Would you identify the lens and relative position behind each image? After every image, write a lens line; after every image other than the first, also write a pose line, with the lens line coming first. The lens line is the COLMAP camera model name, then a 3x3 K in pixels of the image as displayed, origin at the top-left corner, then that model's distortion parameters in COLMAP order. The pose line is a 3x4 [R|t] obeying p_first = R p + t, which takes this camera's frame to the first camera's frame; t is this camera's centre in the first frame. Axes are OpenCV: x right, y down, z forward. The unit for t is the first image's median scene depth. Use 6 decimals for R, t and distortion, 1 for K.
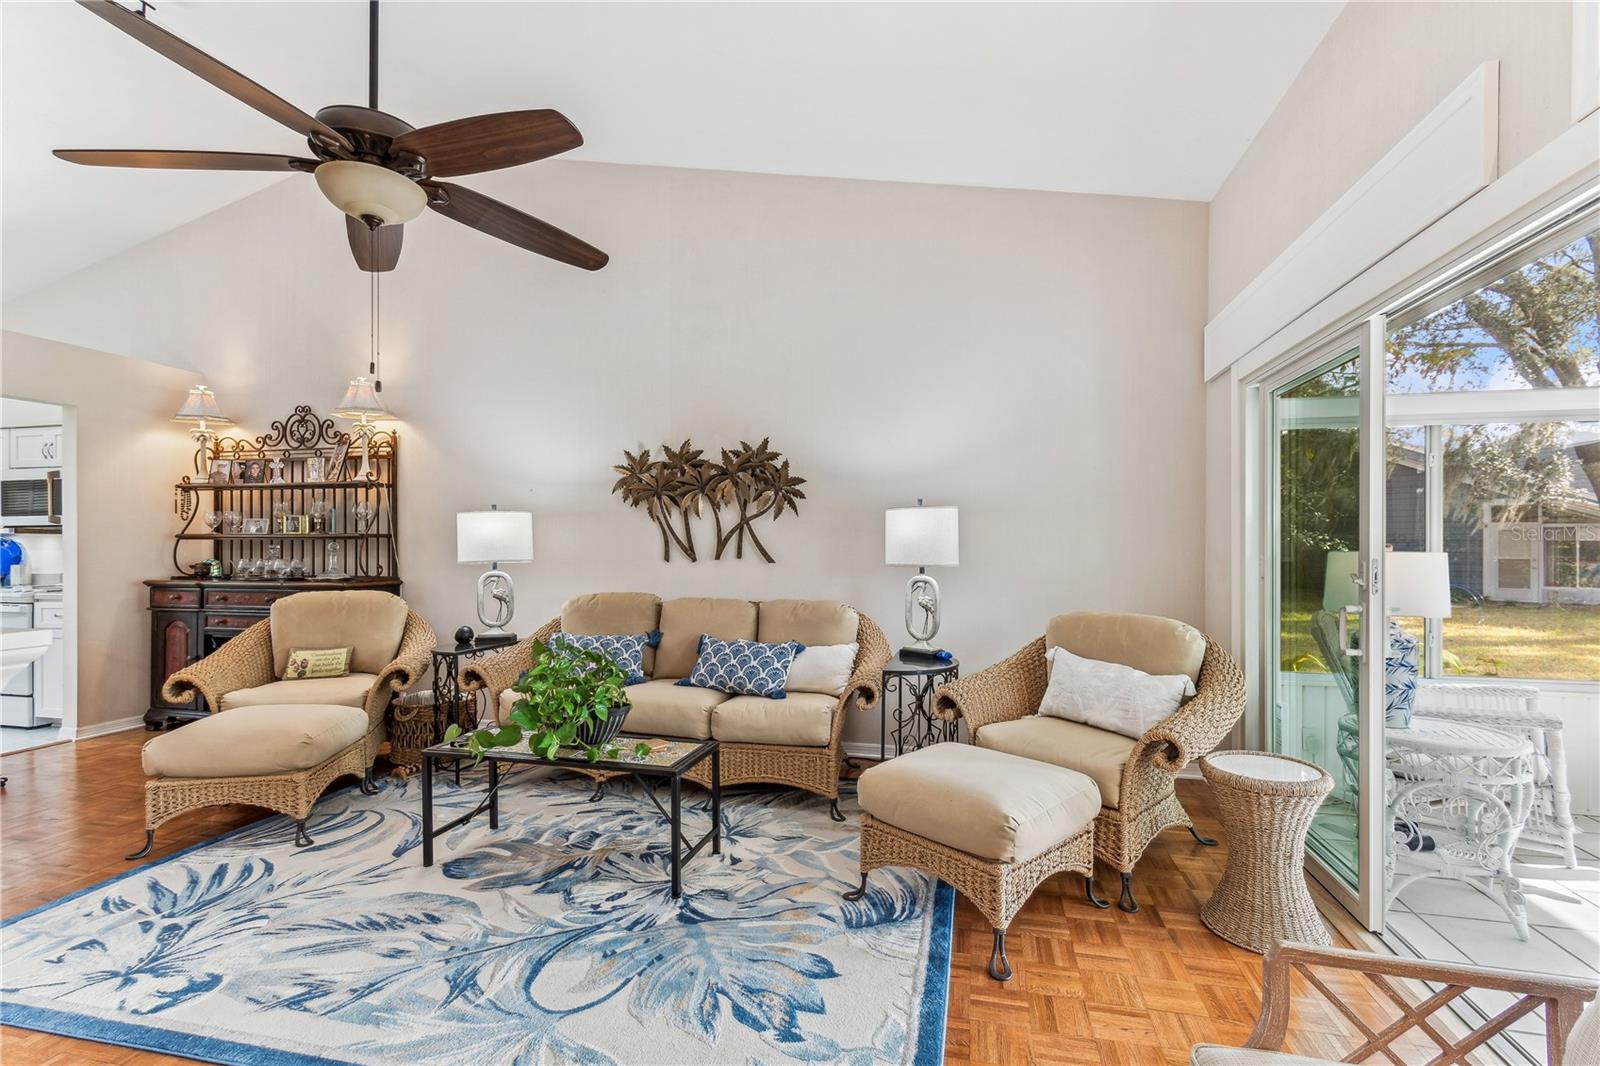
lens RADIAL K [[723.6, 0, 809.5], [0, 723.6, 548.6], [0, 0, 1]] dist [0.004232, -0.000654]
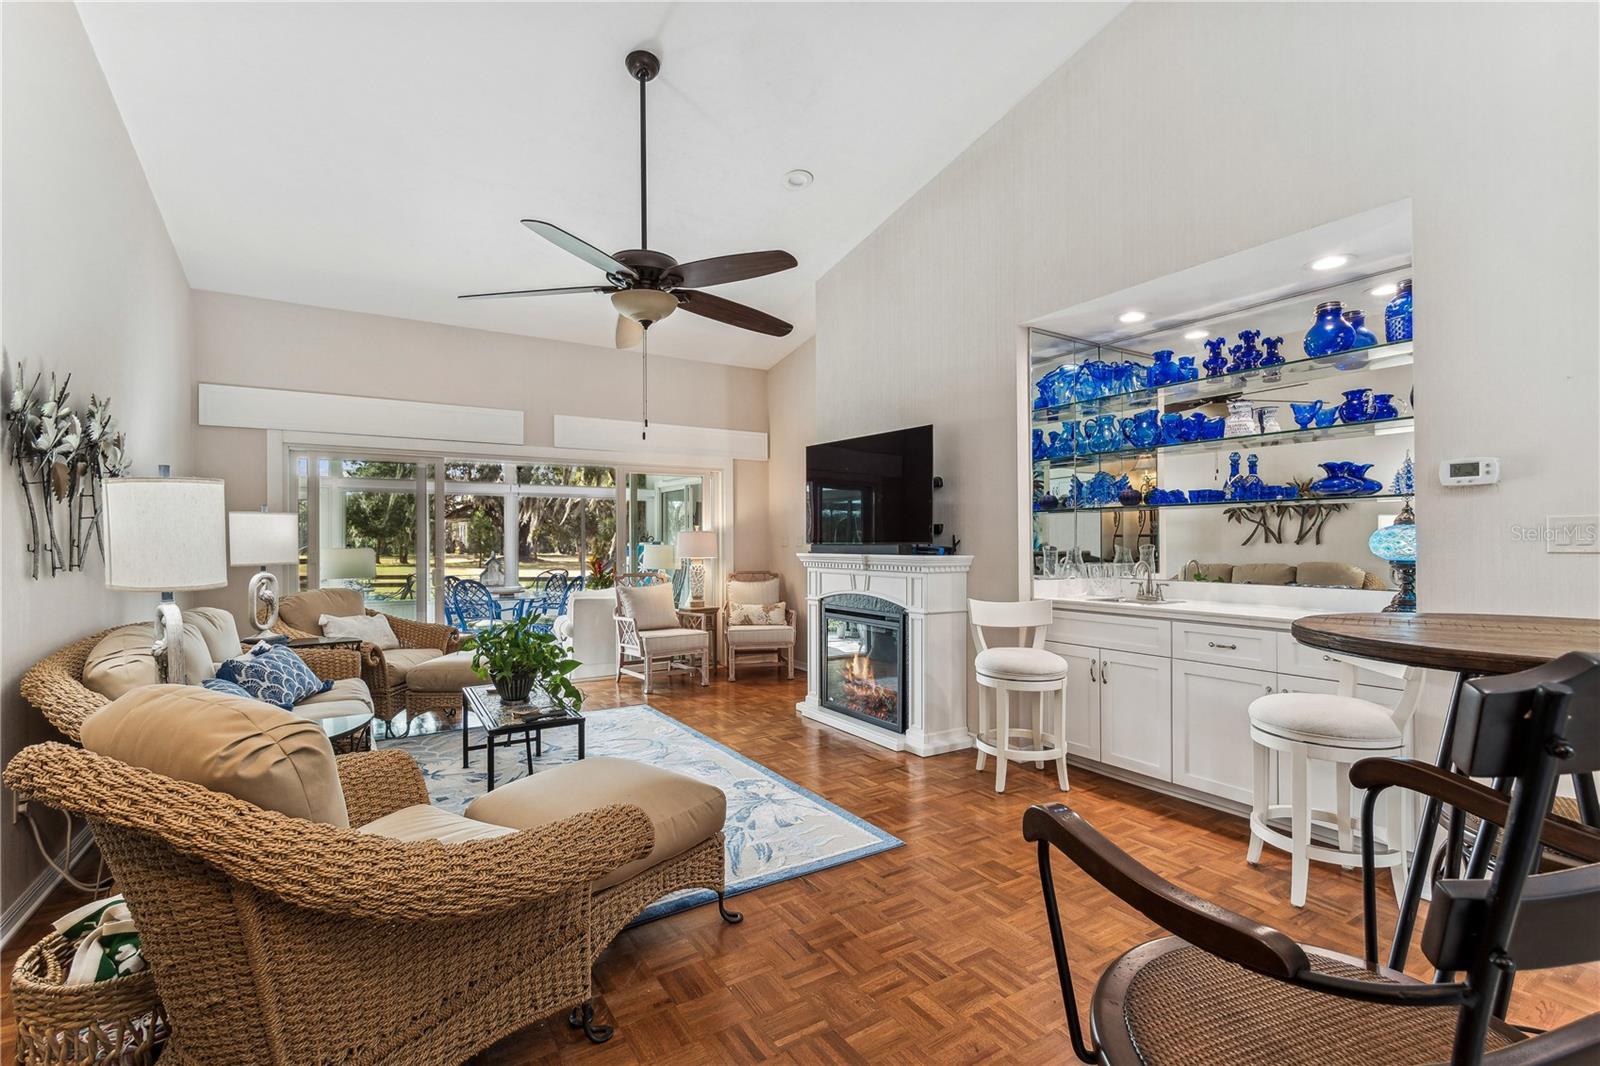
lens RADIAL K [[723.6, 0, 808.1], [0, 723.6, 538.1], [0, 0, 1]] dist [0.004232, -0.000654]
pose [[-0.708439, 0.005166, 0.705753, -1.665979], [0.008830, 0.999960, 0.001543, -0.014201], [-0.705717, 0.007325, -0.708456, 1.612304]]
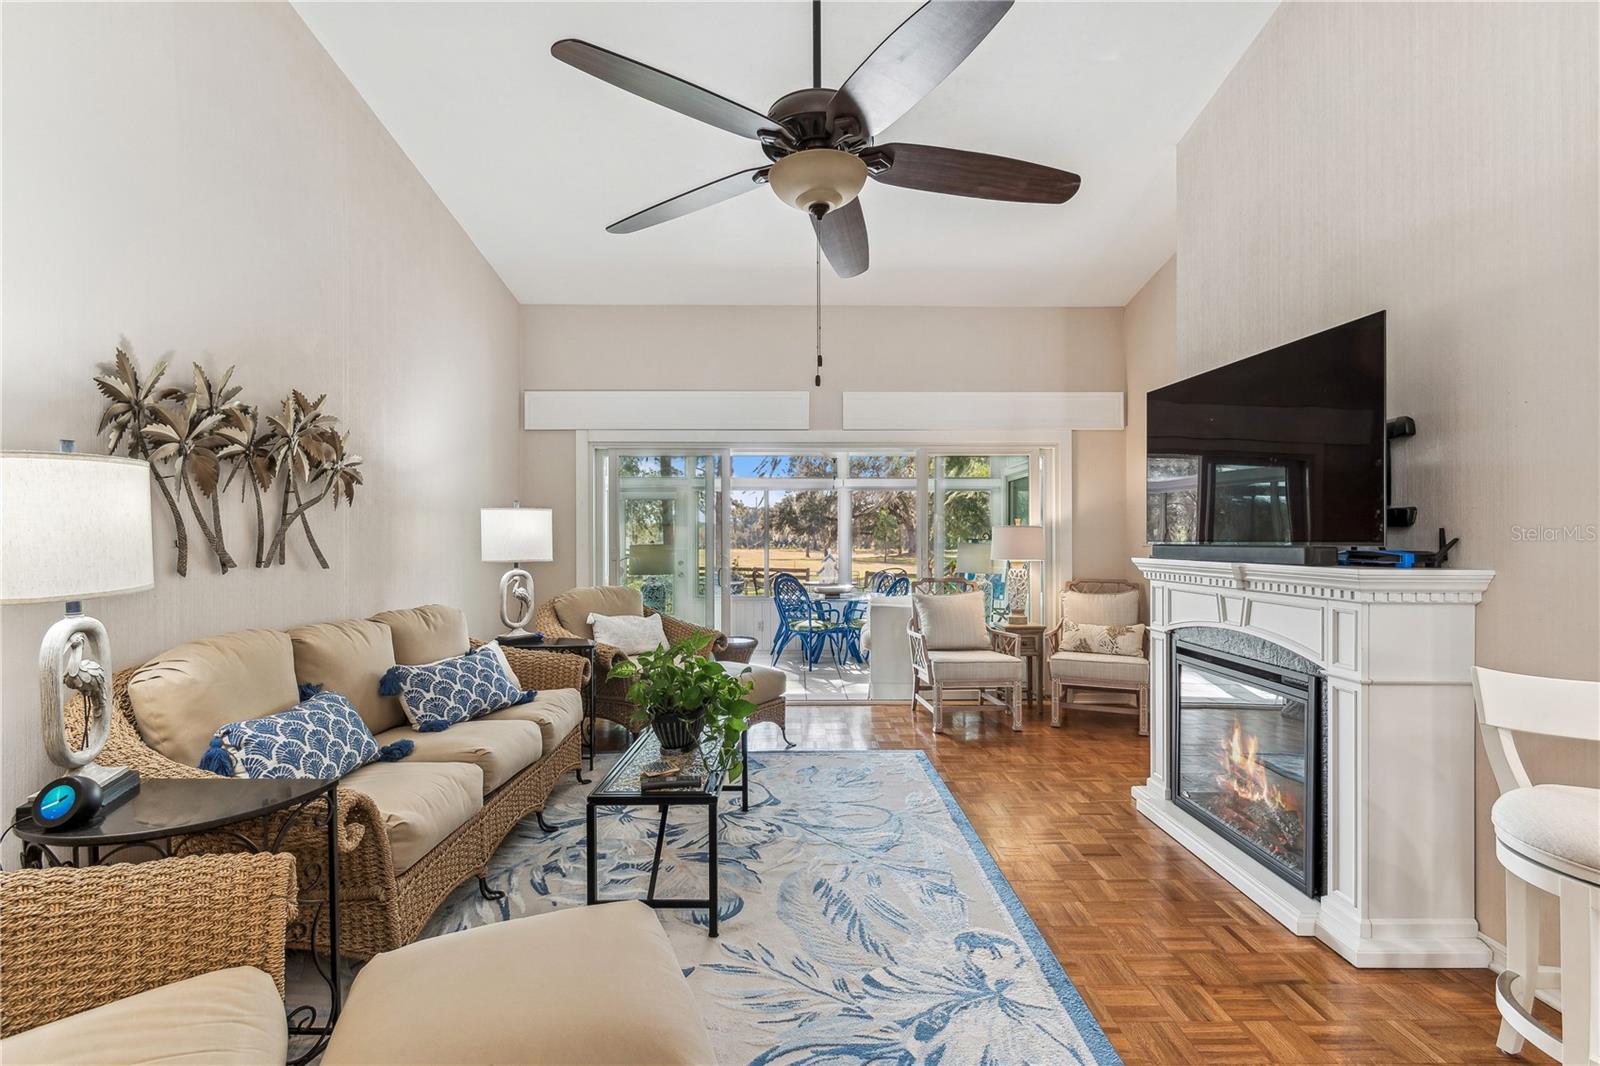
lens RADIAL K [[723.6, 0, 802.9], [0, 723.6, 536.7], [0, 0, 1]] dist [0.004232, -0.000654]
pose [[-0.232680, 0.002726, 0.972550, -1.375926], [0.007678, 0.999970, -0.000966, -0.011121], [-0.972523, 0.007243, -0.232694, 1.115374]]
